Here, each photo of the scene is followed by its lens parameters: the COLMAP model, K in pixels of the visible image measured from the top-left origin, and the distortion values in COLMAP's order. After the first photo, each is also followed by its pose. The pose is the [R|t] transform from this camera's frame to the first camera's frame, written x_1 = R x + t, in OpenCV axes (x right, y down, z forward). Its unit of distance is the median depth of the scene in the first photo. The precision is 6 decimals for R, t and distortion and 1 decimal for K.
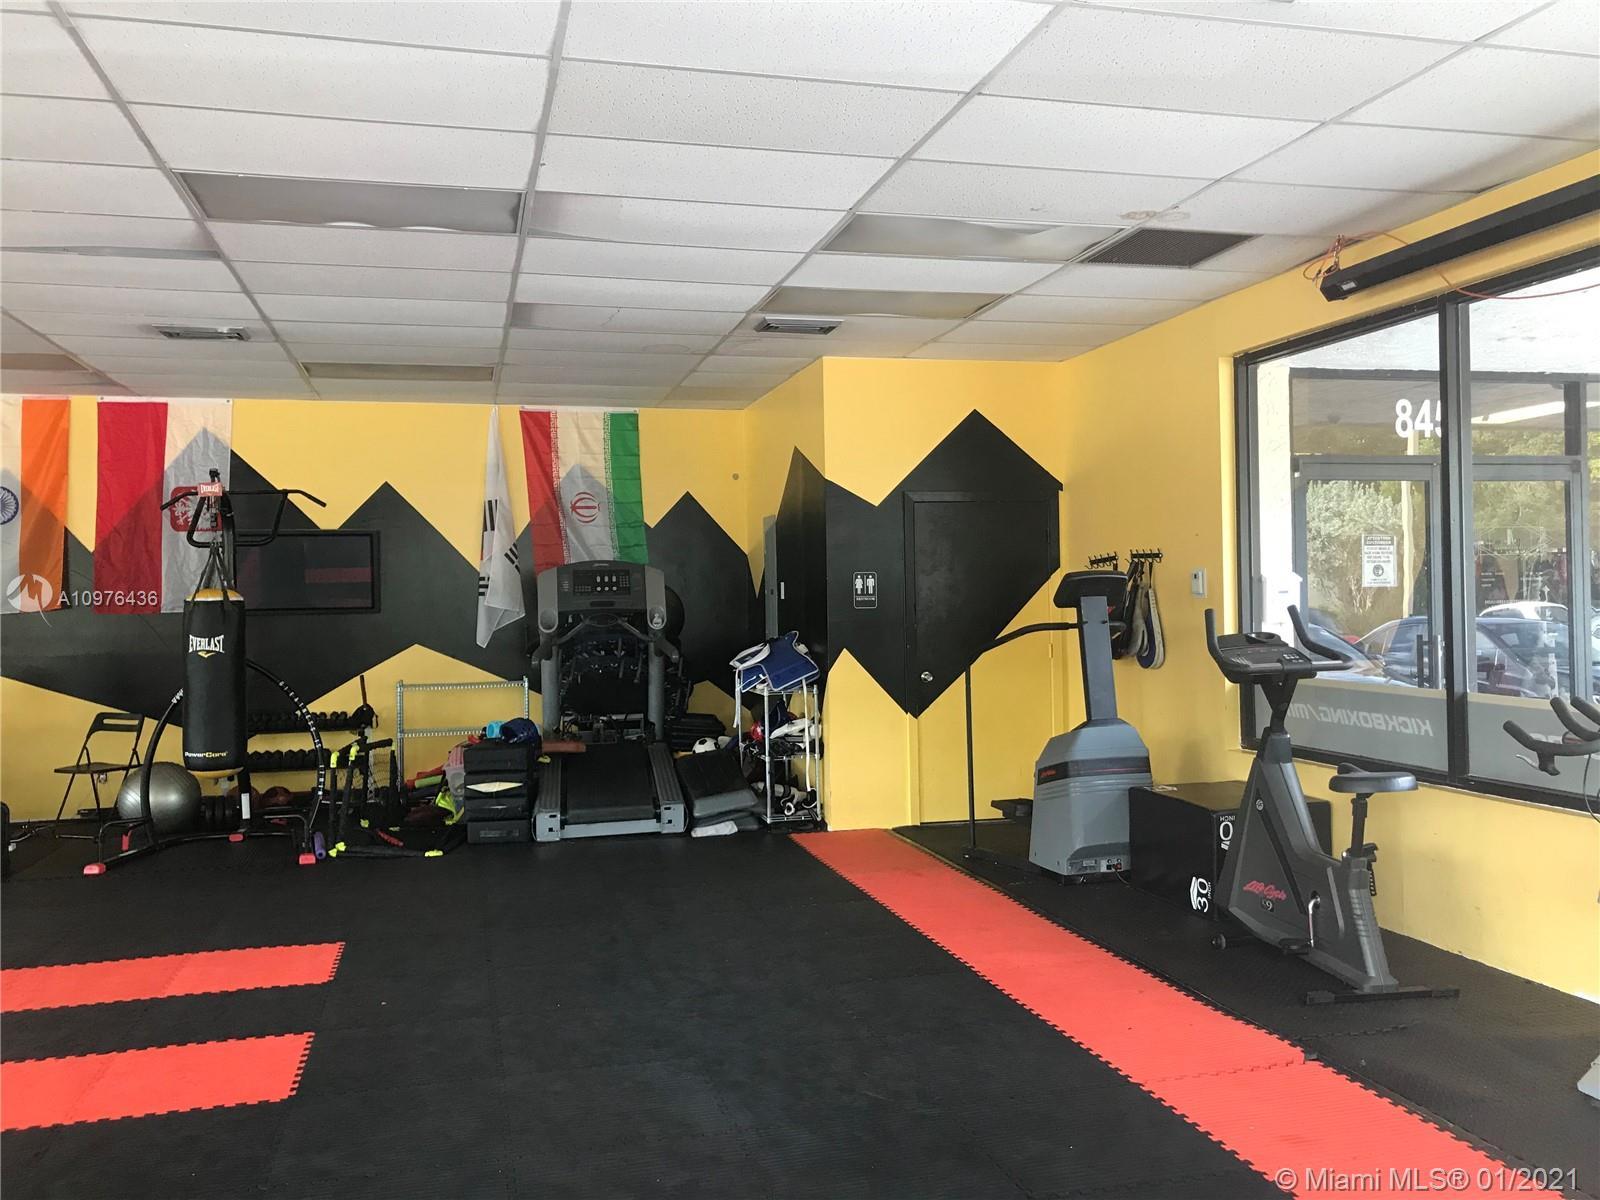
lens RADIAL K [[1292.7, 0, 798.0], [0, 1292.7, 593.7], [0, 0, 1]] dist [0.007542, -0.000614]
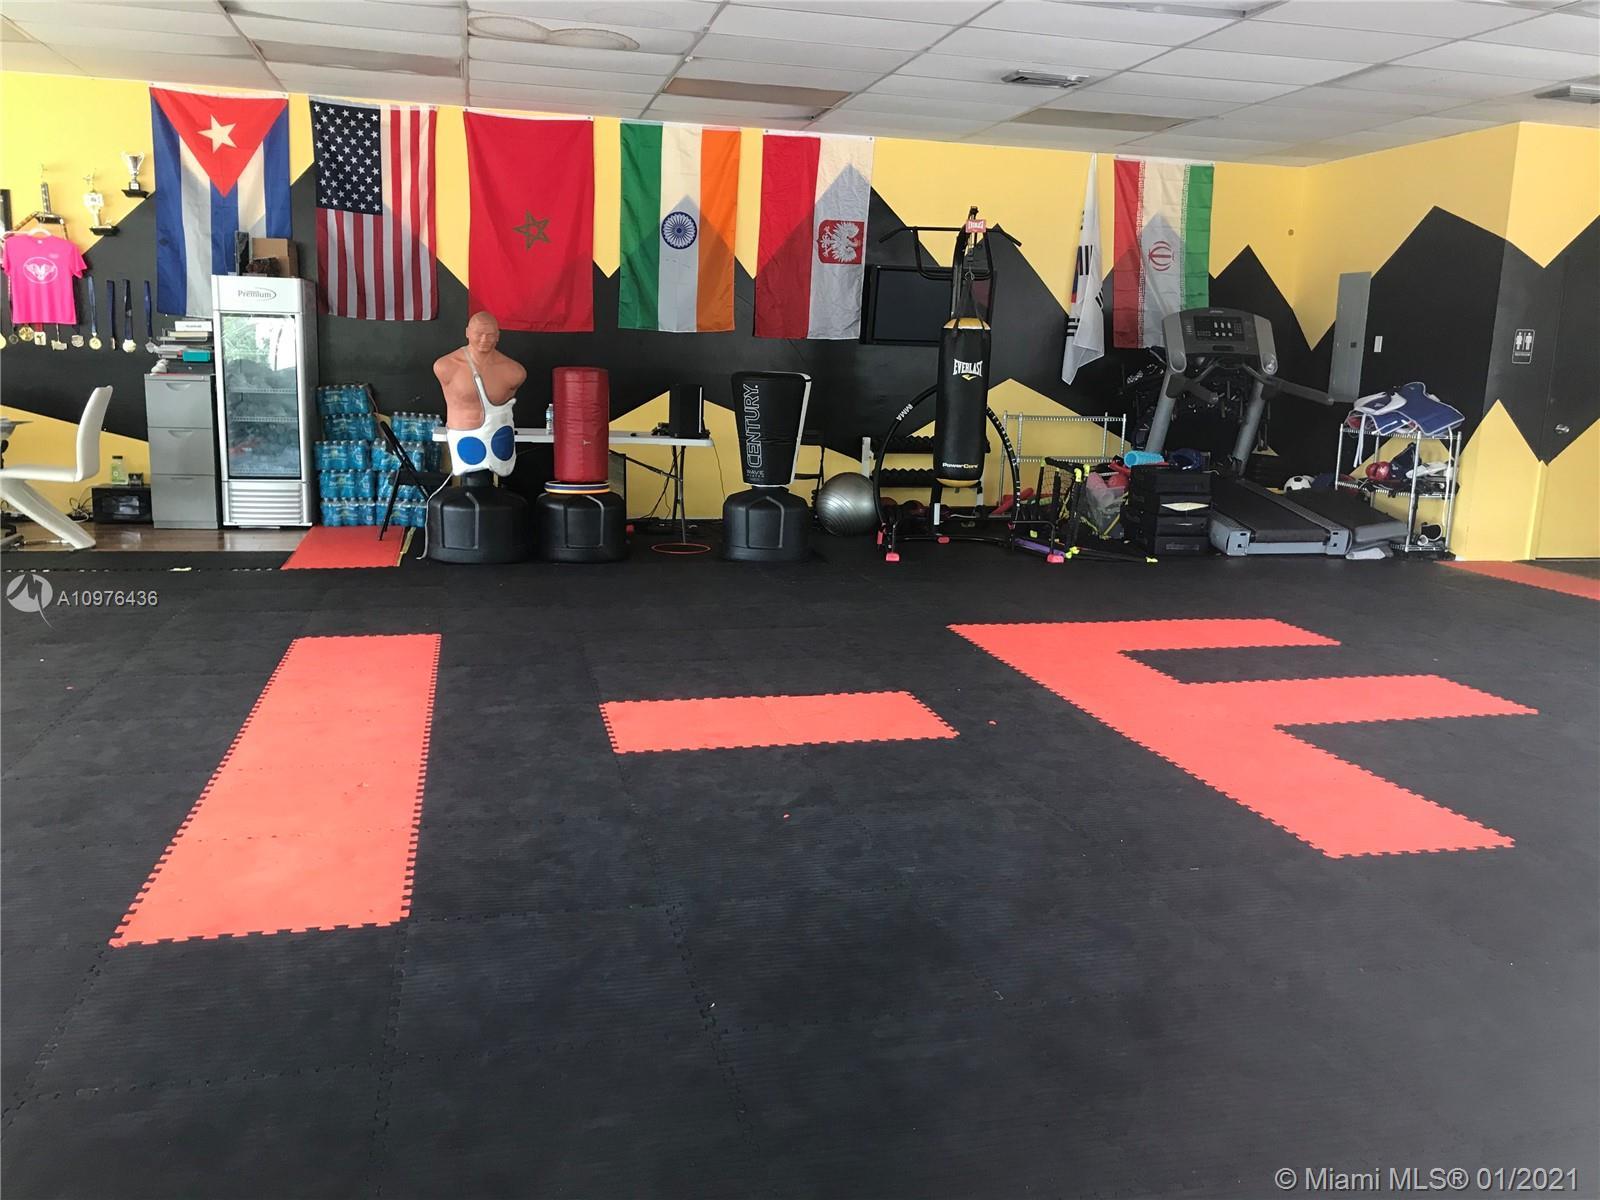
lens RADIAL K [[1292.7, 0, 798.9], [0, 1292.7, 606.3], [0, 0, 1]] dist [0.007542, -0.000614]
pose [[0.998414, 0.051999, -0.021577, -0.463635], [-0.046791, 0.979575, 0.195557, 0.023536], [0.031305, -0.194237, 0.980455, -0.126020]]
